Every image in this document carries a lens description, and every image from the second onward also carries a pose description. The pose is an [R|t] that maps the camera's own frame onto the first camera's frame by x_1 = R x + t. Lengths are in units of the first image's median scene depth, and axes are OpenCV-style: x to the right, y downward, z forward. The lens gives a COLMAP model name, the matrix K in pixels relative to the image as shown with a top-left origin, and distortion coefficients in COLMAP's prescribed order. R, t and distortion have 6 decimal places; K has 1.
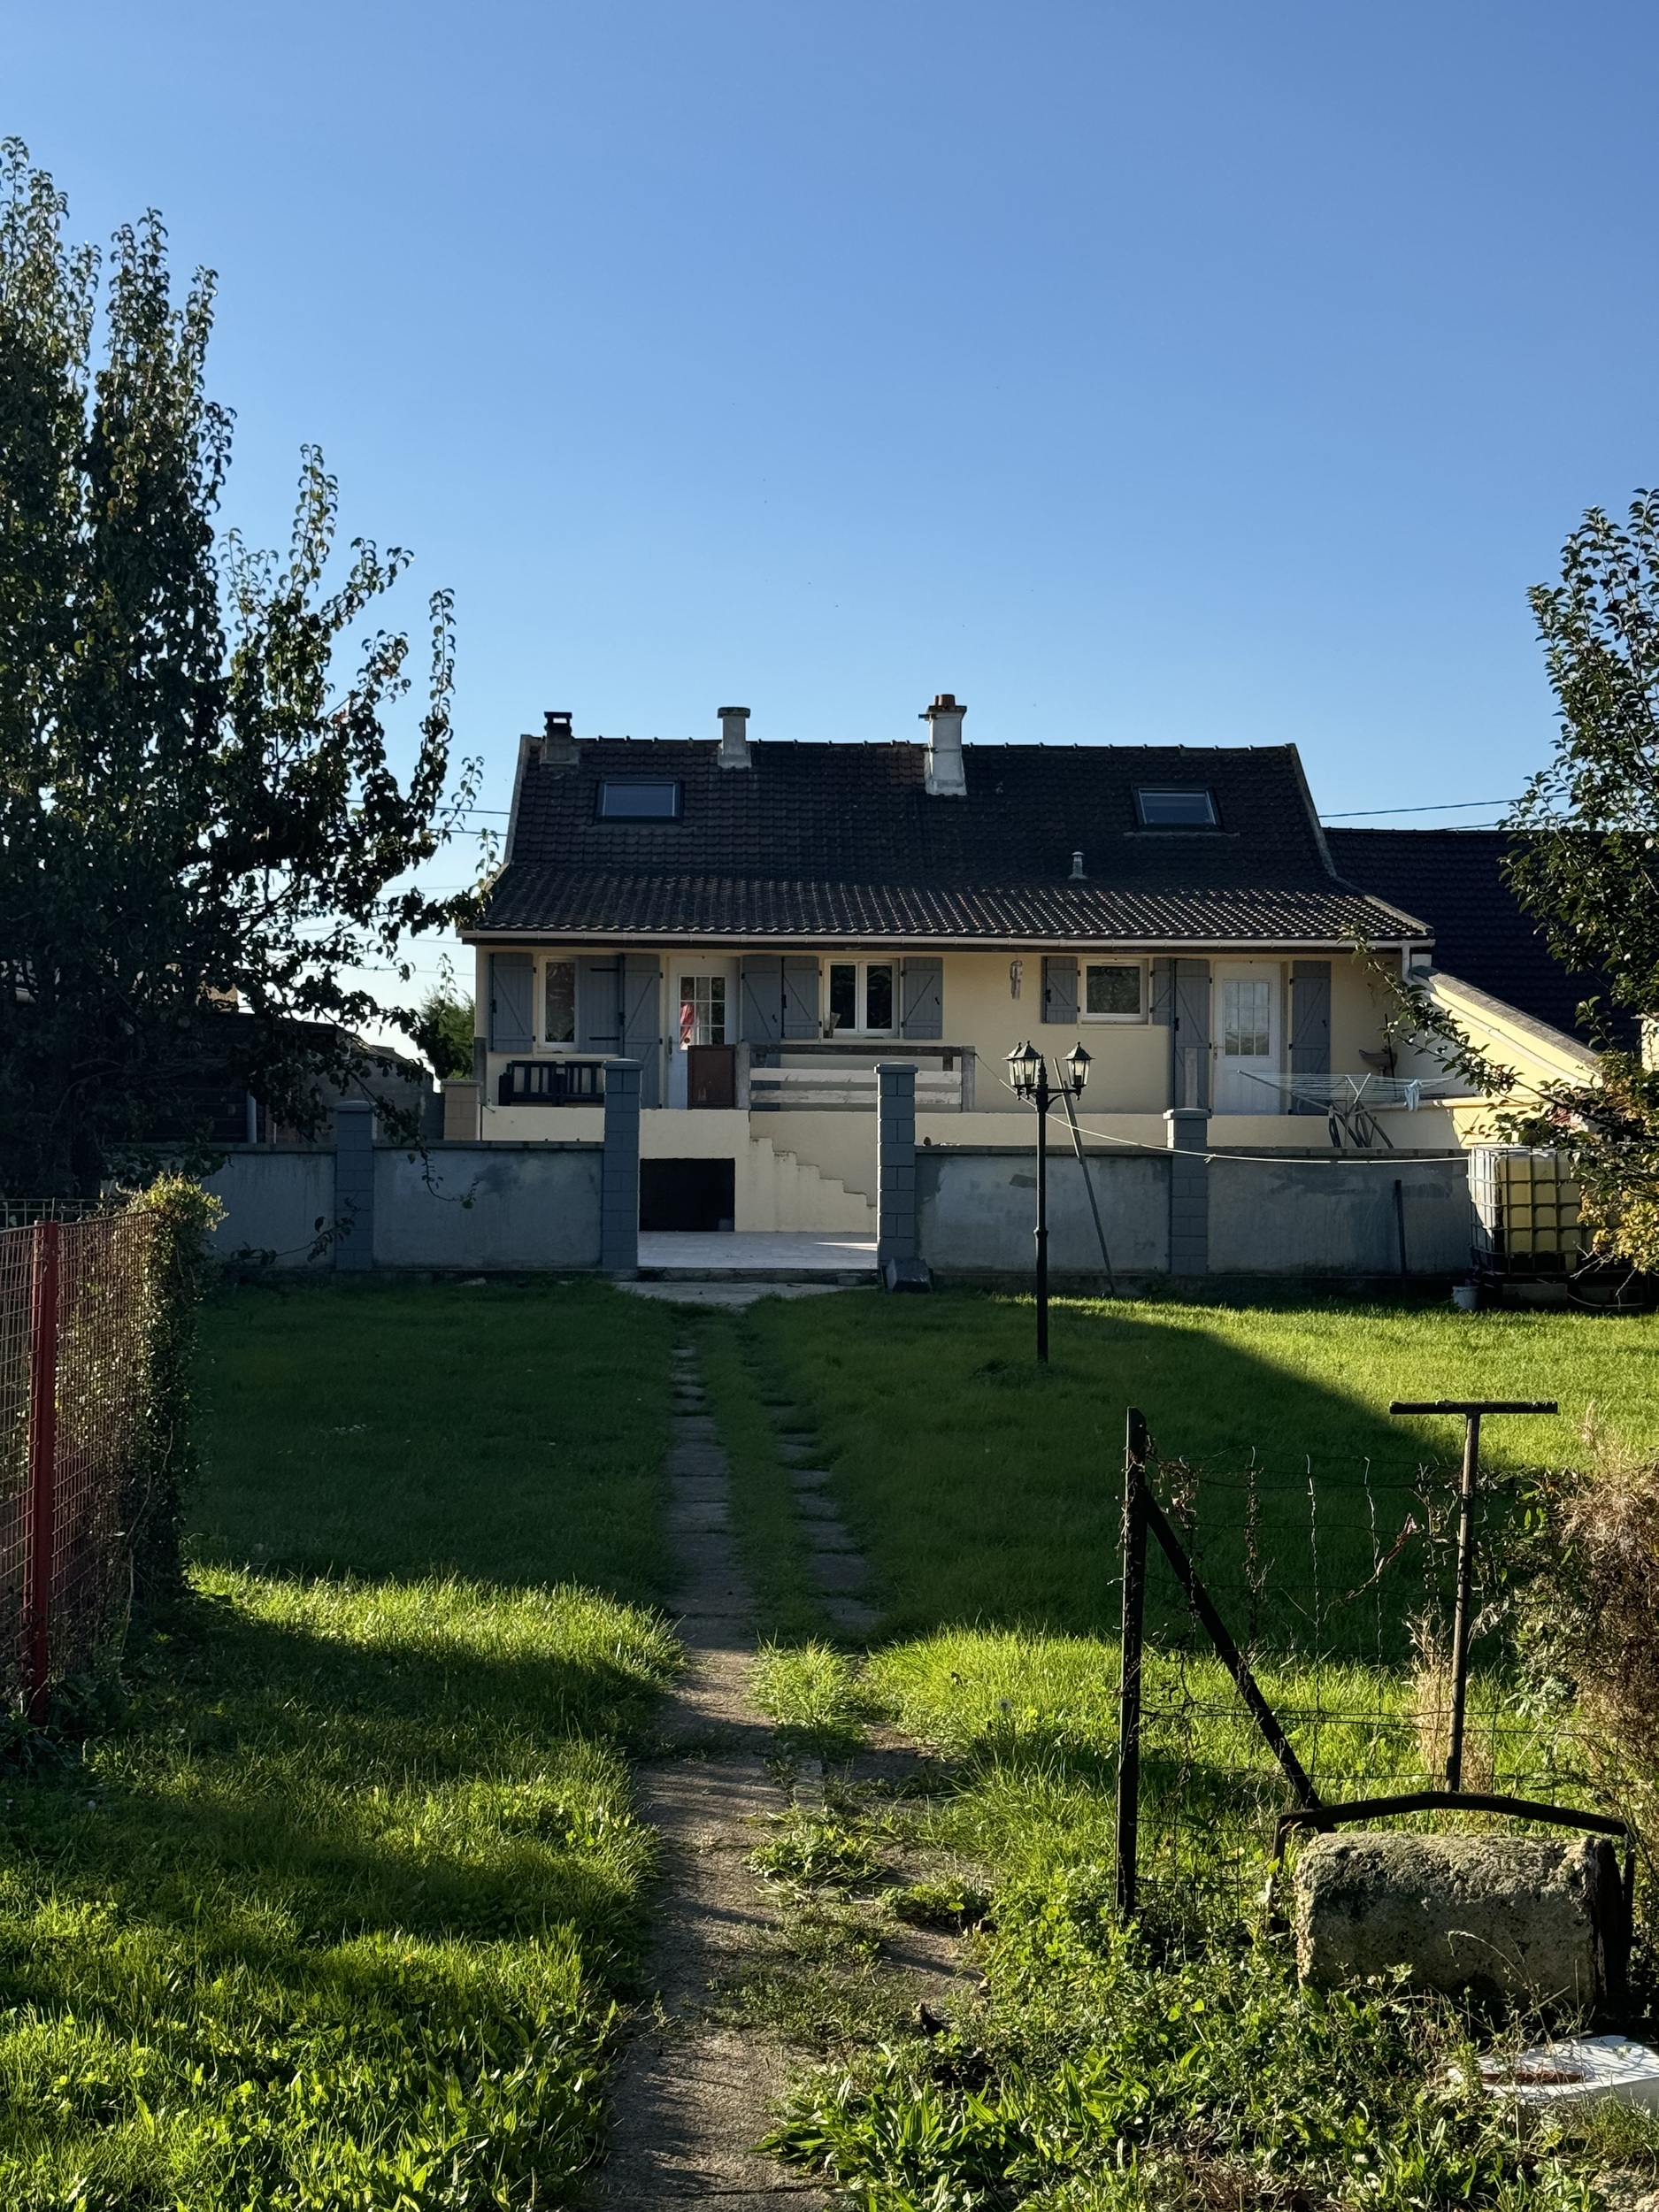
lens RADIAL K [[3090.9, 0, 830.1], [0, 3090.9, 1107.7], [0, 0, 1]] dist [-0.008796, 0.000000]
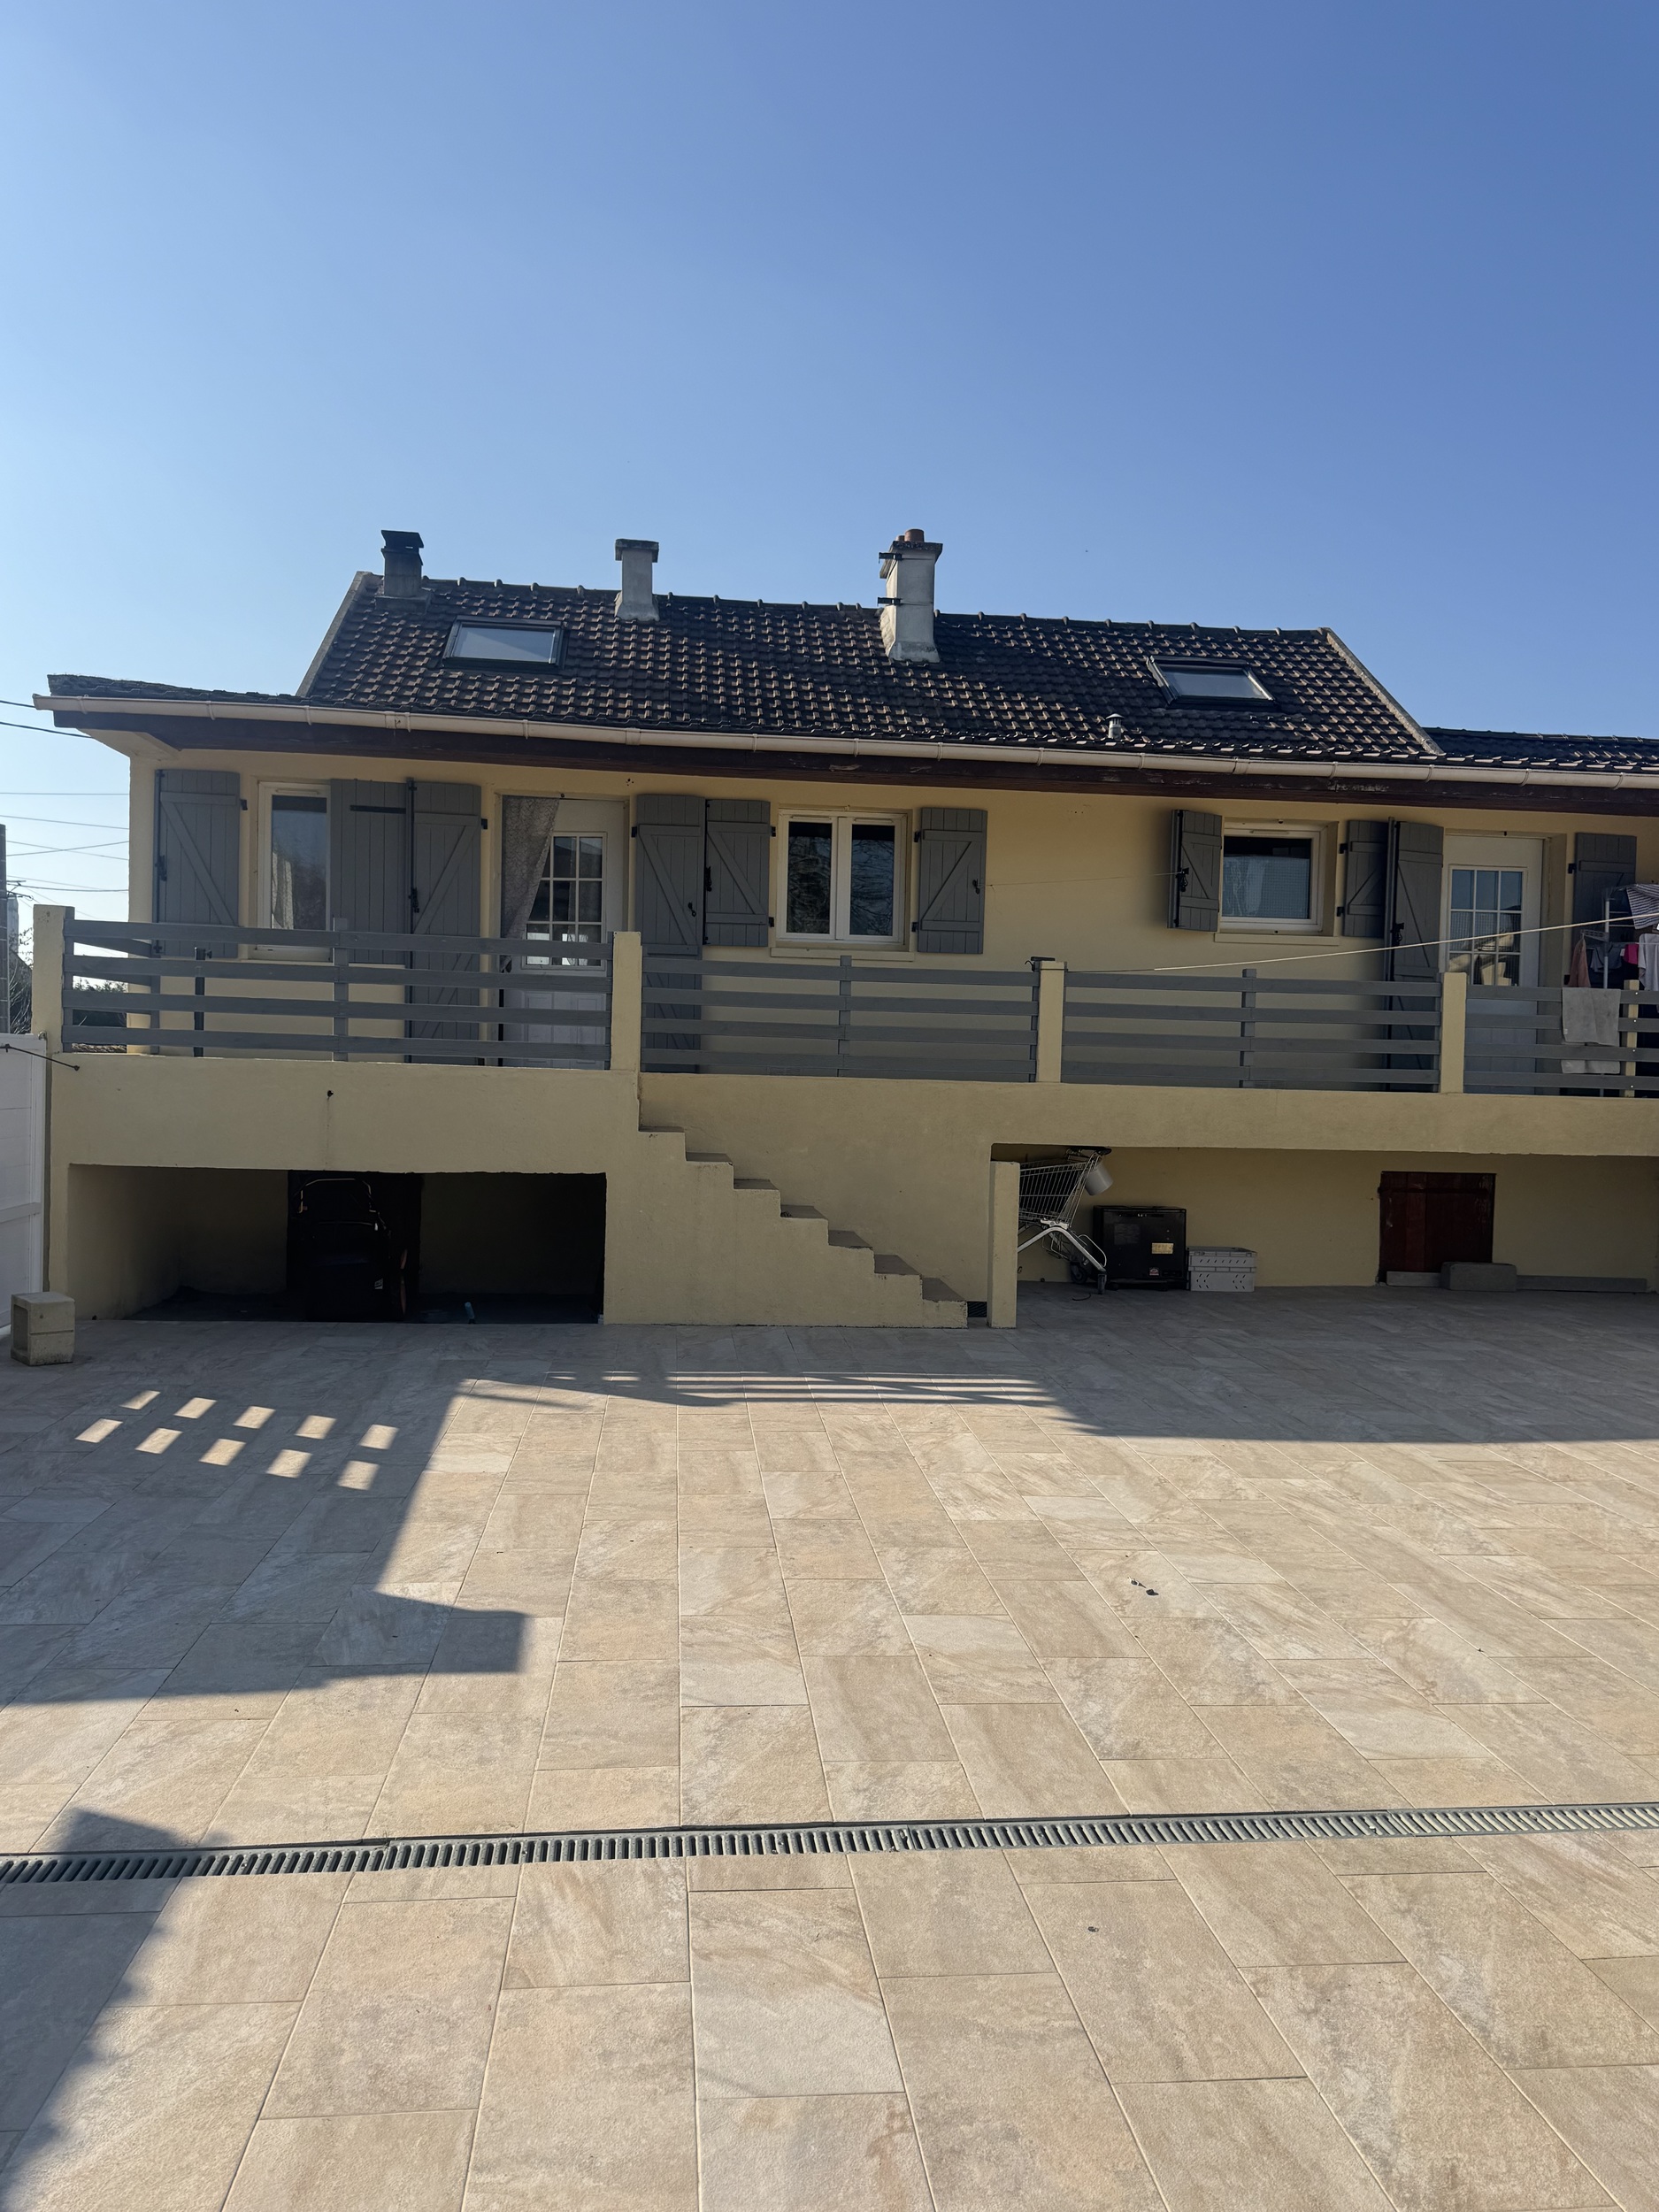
lens RADIAL K [[1591.7, 0, 837.6], [0, 1591.7, 1101.8], [0, 0, 1]] dist [0.043928, -0.005678]
pose [[0.996440, 0.014554, 0.083038, -0.014793], [-0.016795, 0.999512, 0.026352, -0.001966], [-0.082614, -0.027652, 0.996198, 0.706727]]
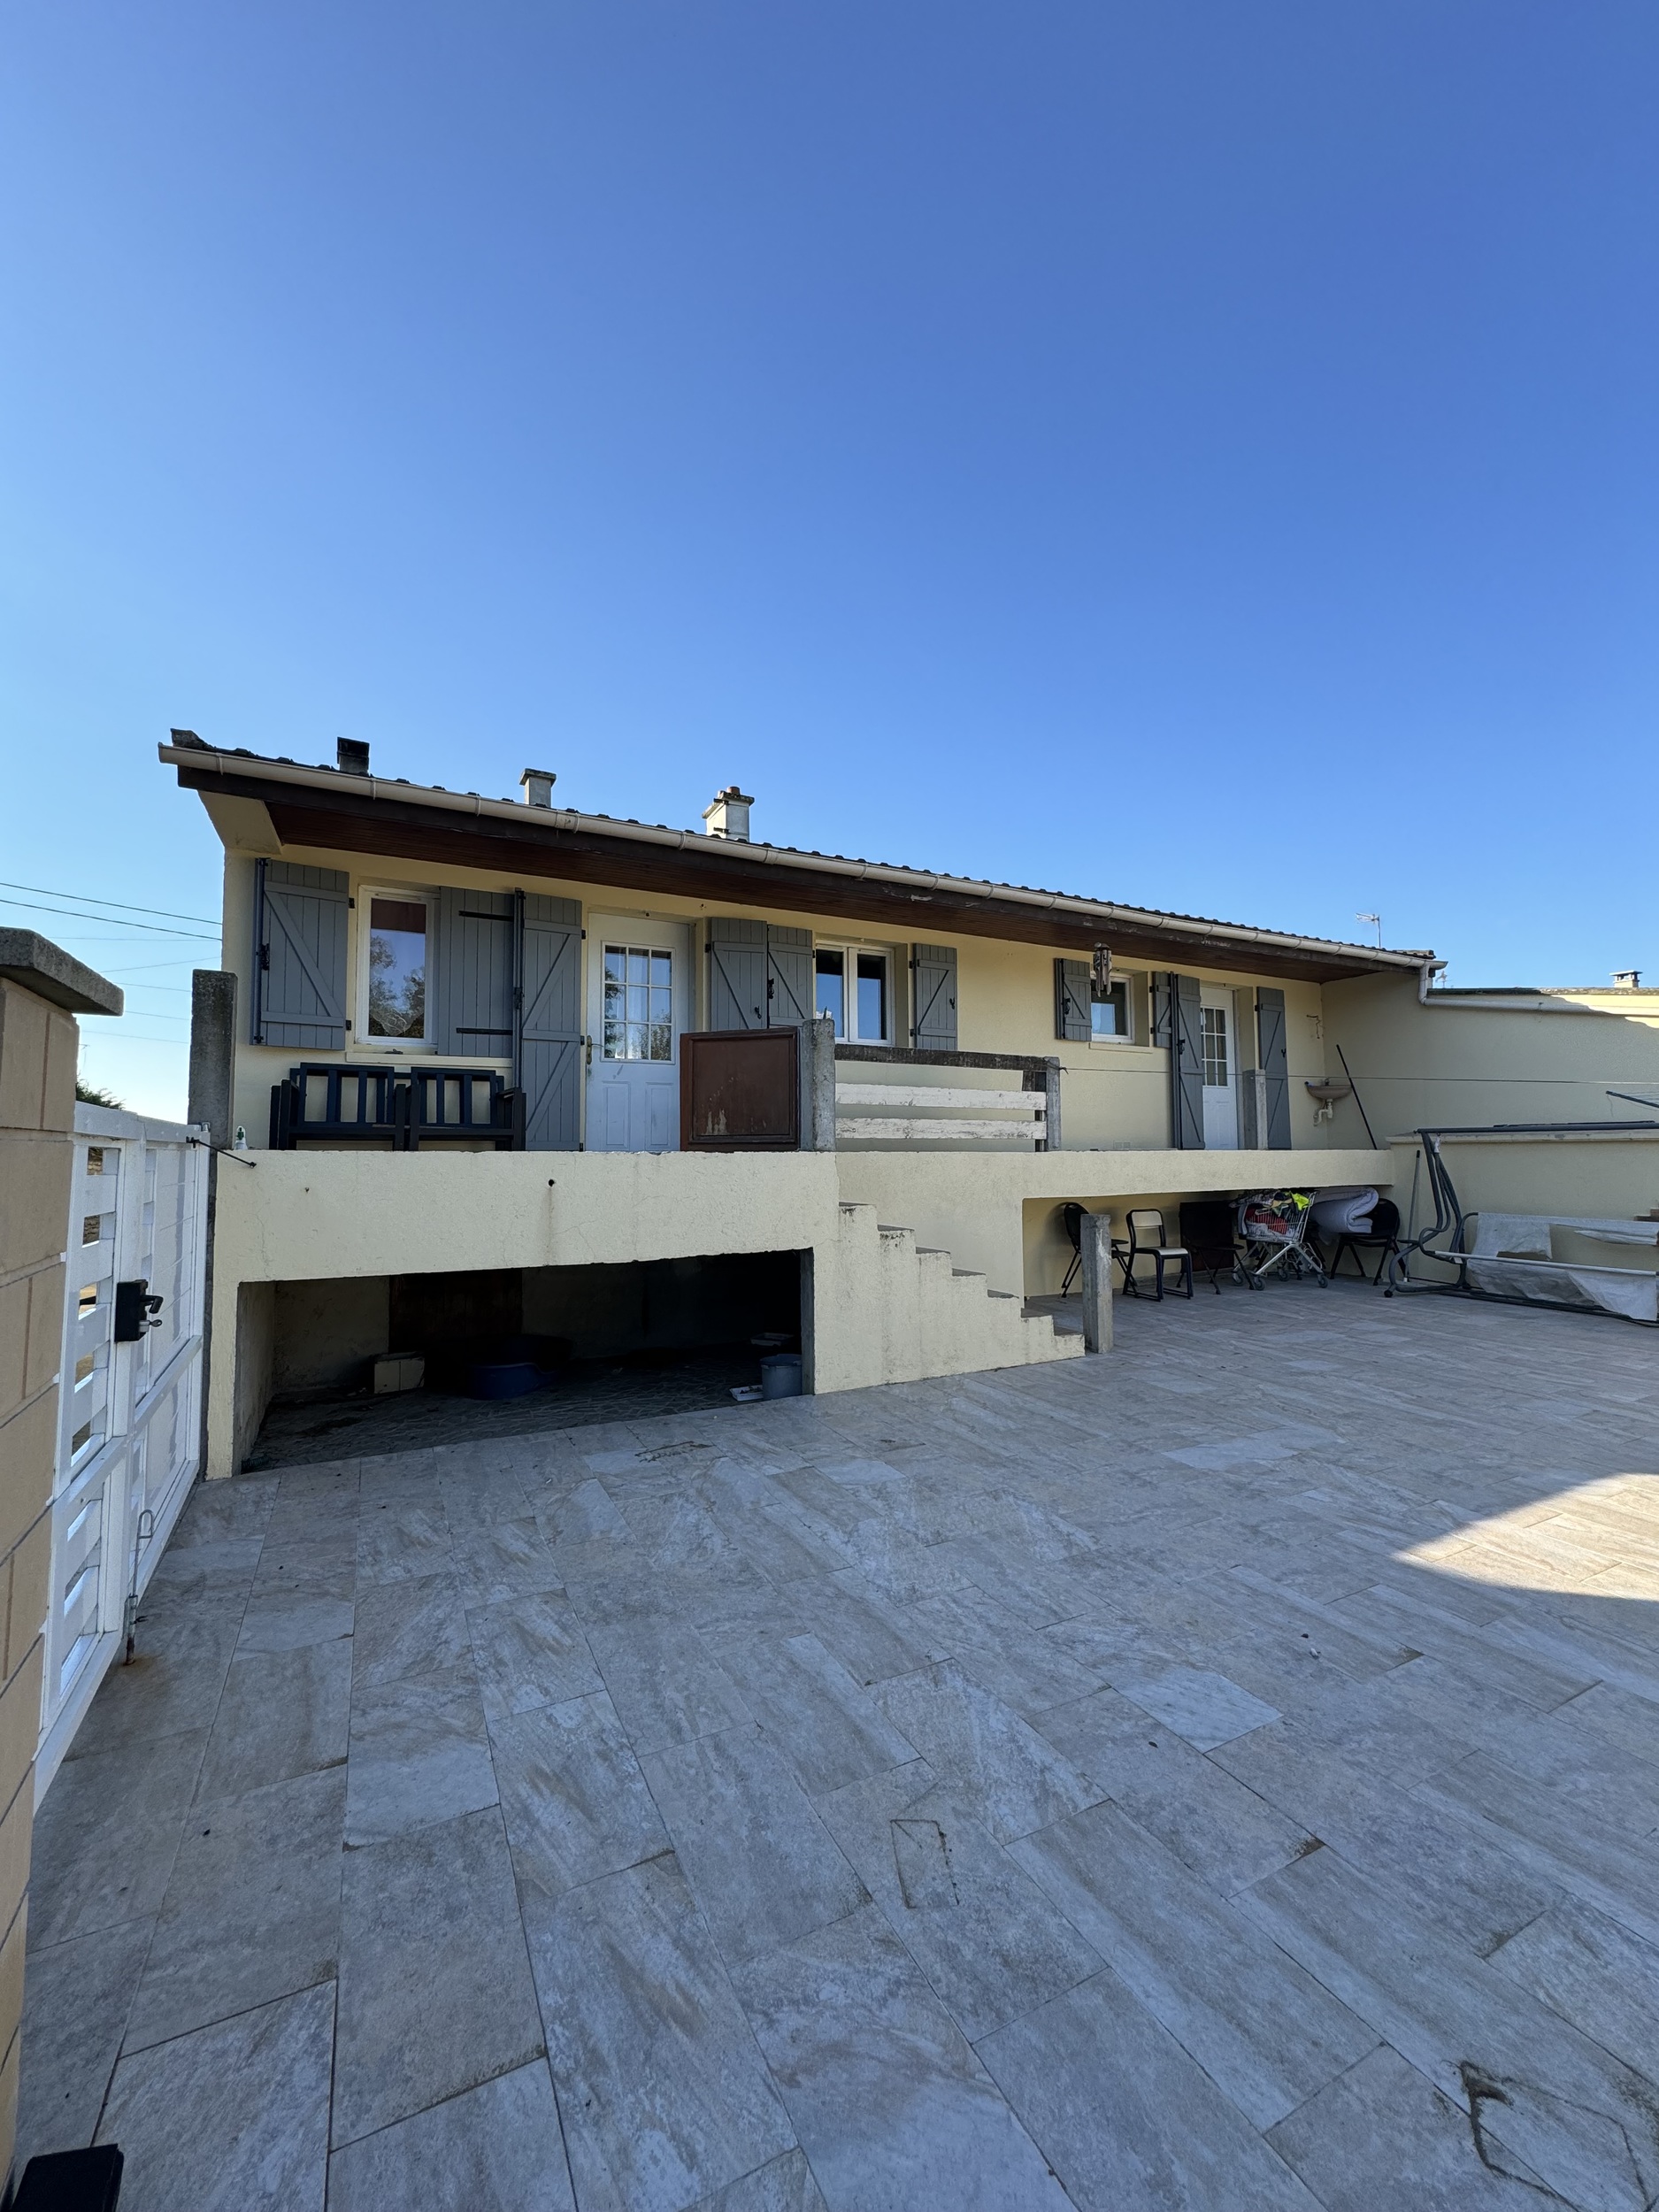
lens RADIAL K [[886.2, 0, 824.7], [0, 886.2, 1095.2], [0, 0, 1]] dist [-0.010372, 0.000249]
pose [[0.899693, 0.015166, 0.436259, -0.087501], [0.010834, 0.998313, -0.057049, -0.000279], [-0.436388, 0.056053, 0.898011, 0.819902]]
